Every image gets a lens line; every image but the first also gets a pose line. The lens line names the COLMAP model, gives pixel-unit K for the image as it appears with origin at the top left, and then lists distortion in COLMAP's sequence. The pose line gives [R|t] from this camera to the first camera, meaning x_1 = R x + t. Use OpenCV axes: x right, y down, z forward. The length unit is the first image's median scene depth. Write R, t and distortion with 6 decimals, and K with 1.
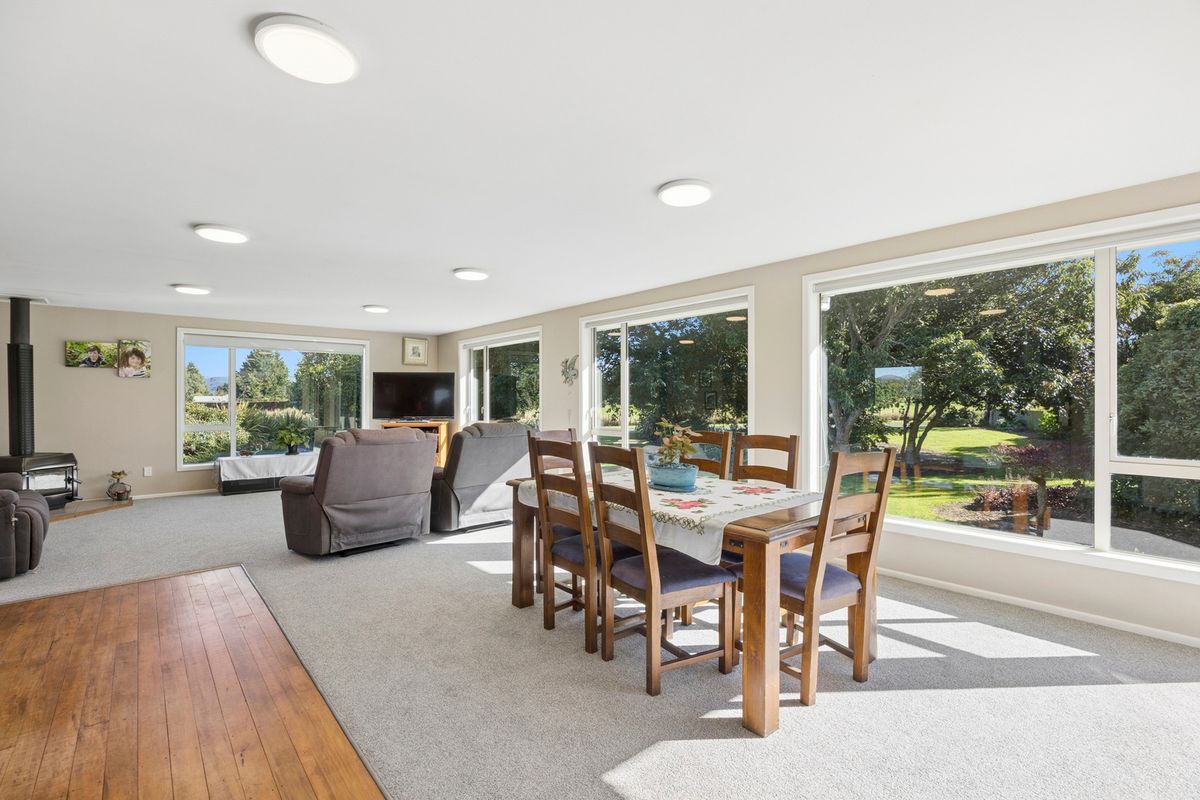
lens RADIAL K [[535.0, 0, 600.0], [0, 535.0, 400.0], [0, 0, 1]] dist [-0.003013, -0.000863]
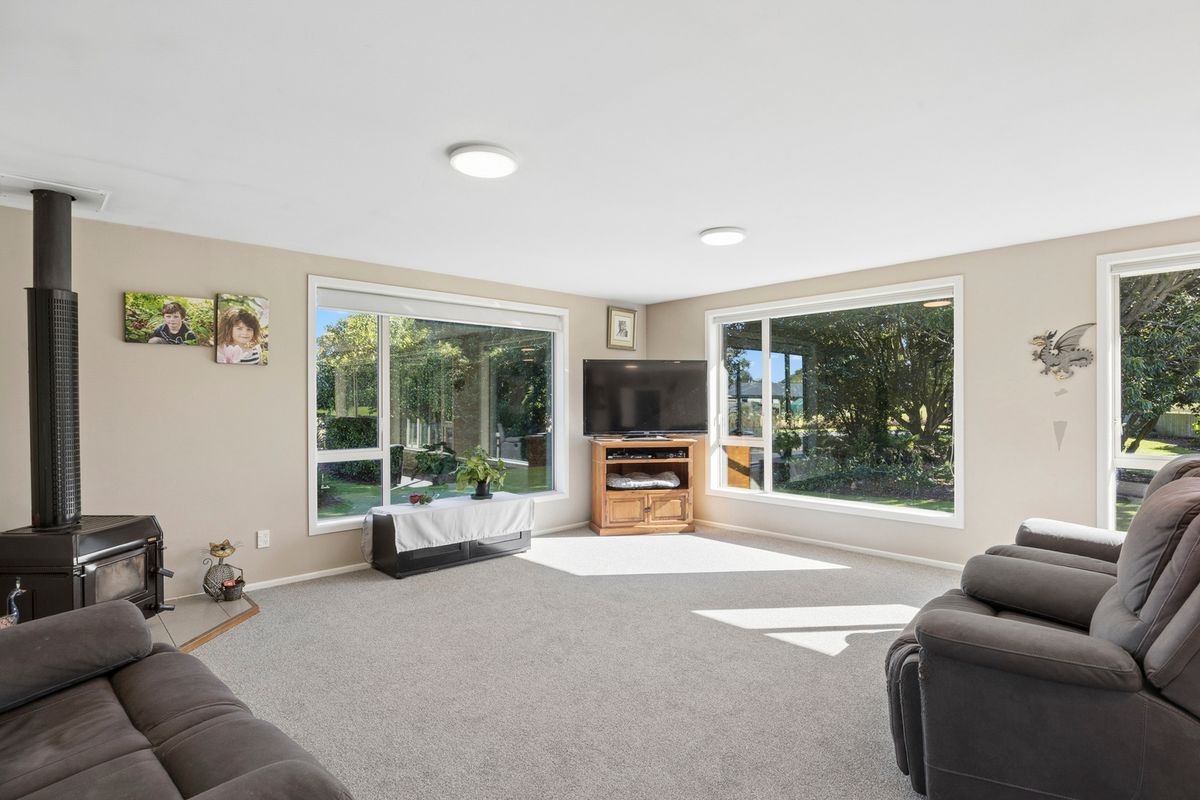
lens RADIAL K [[601.1, 0, 606.6], [0, 601.1, 406.3], [0, 0, 1]] dist [0.001470, 0.001518]
pose [[0.998835, -0.002970, 0.048156, -0.550868], [0.002653, 0.999974, 0.006648, -0.003781], [-0.048174, -0.006512, 0.998818, 0.390344]]
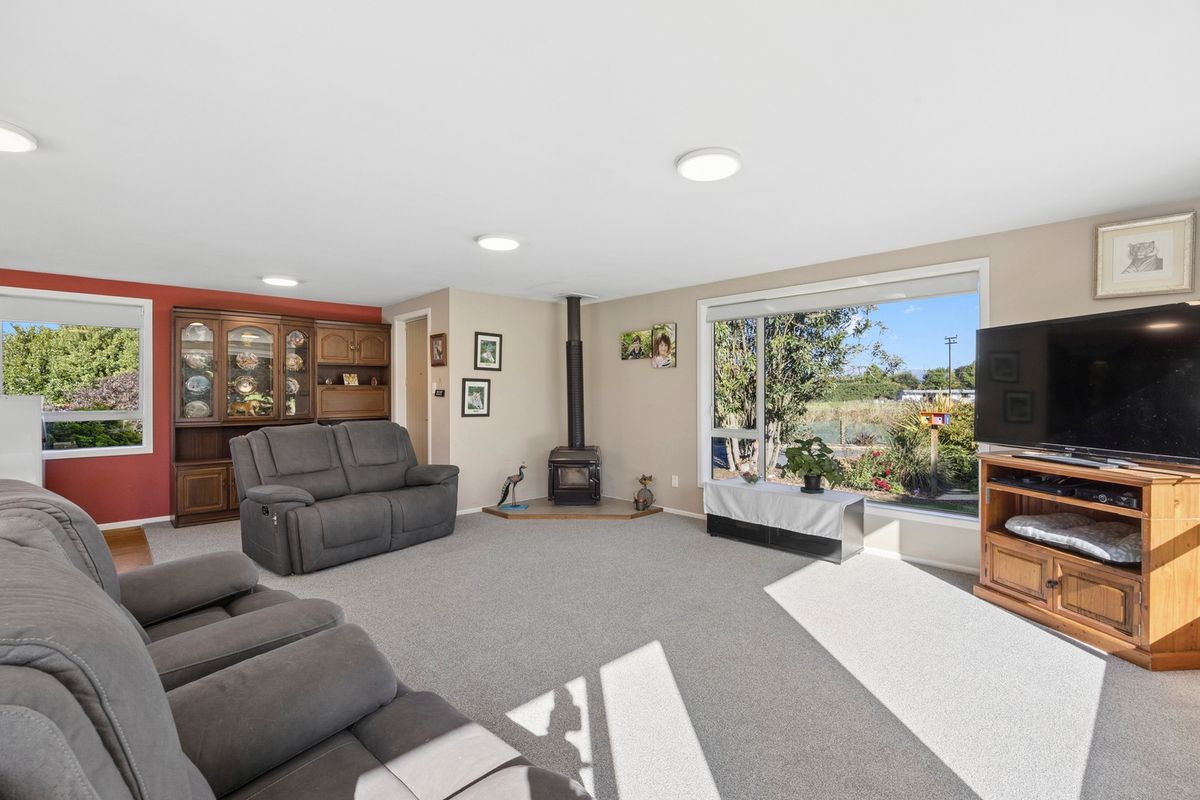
lens RADIAL K [[530.1, 0, 602.9], [0, 530.1, 392.6], [0, 0, 1]] dist [-0.002492, -0.000389]
pose [[0.064305, 0.002743, -0.997927, -0.036430], [-0.000965, 0.999996, 0.002686, -0.005080], [0.997930, 0.000791, 0.064307, 0.870458]]
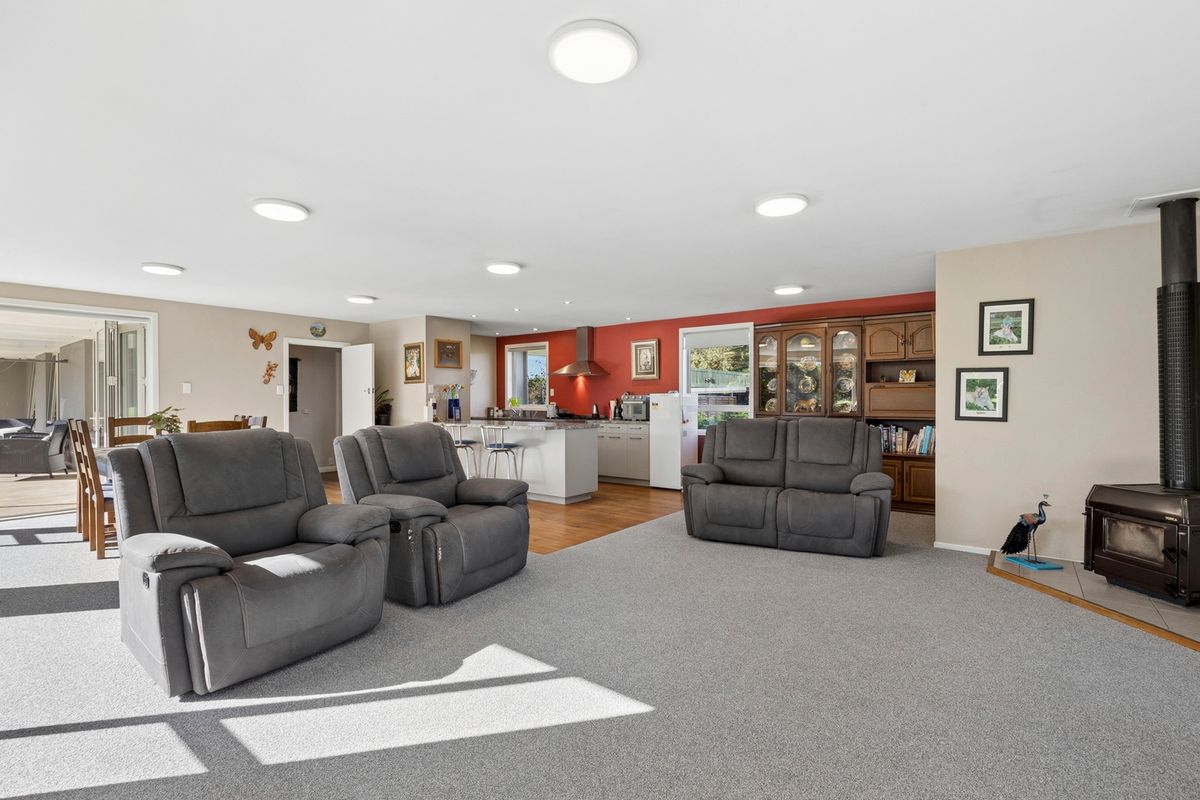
lens RADIAL K [[535.0, 0, 600.0], [0, 535.0, 400.0], [0, 0, 1]] dist [-0.003013, -0.000863]
pose [[-0.973337, 0.006582, -0.229287, -0.345007], [0.005645, 0.999973, 0.004741, 0.007180], [0.229312, 0.003320, -0.973347, 1.237664]]
